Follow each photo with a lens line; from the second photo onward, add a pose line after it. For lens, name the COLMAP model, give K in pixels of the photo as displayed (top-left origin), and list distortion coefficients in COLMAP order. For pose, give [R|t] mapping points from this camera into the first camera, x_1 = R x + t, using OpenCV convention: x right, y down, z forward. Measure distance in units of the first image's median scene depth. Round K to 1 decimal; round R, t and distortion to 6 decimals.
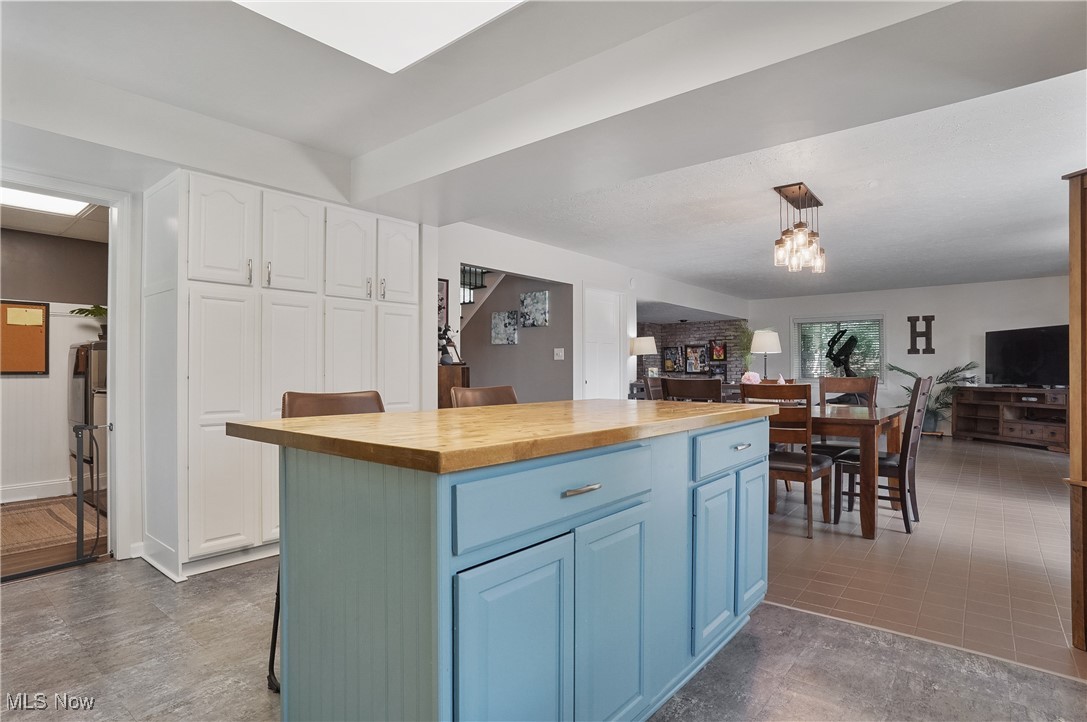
lens RADIAL K [[566.2, 0, 541.2], [0, 566.2, 356.0], [0, 0, 1]] dist [-0.084402, 0.043083]
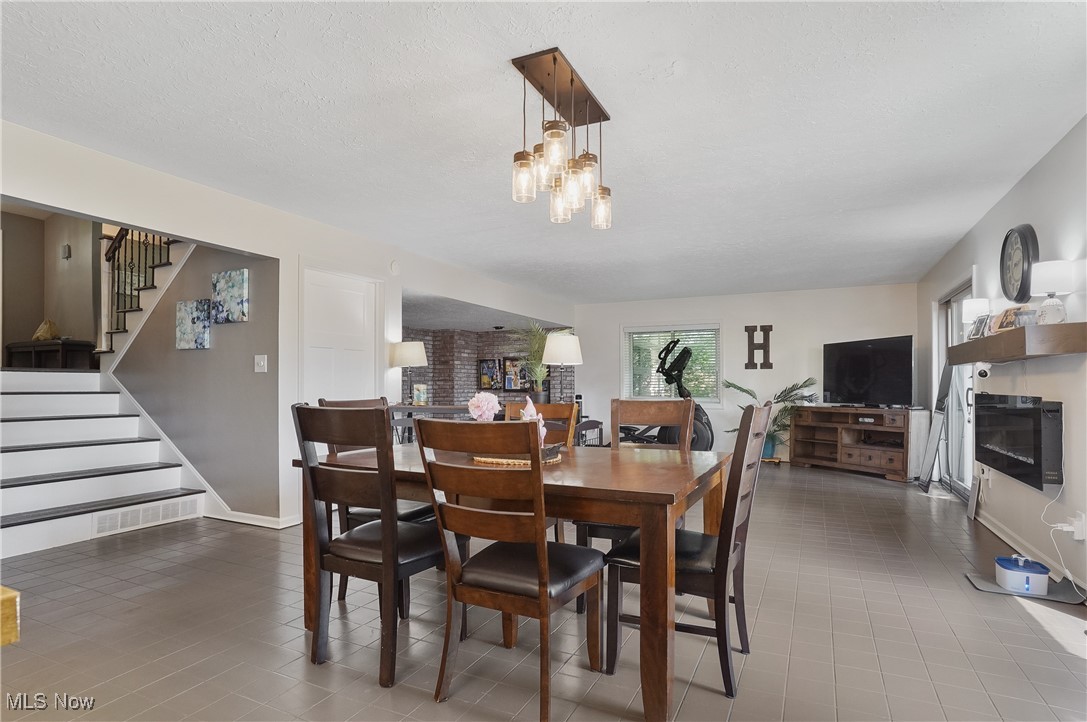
lens RADIAL K [[589.1, 0, 540.4], [0, 589.1, 366.9], [0, 0, 1]] dist [-0.091144, 0.048443]
pose [[0.970273, 0.007461, 0.241898, 0.151491], [-0.005491, 0.999946, -0.008817, 0.003539], [-0.241951, 0.007227, 0.970262, 0.214250]]
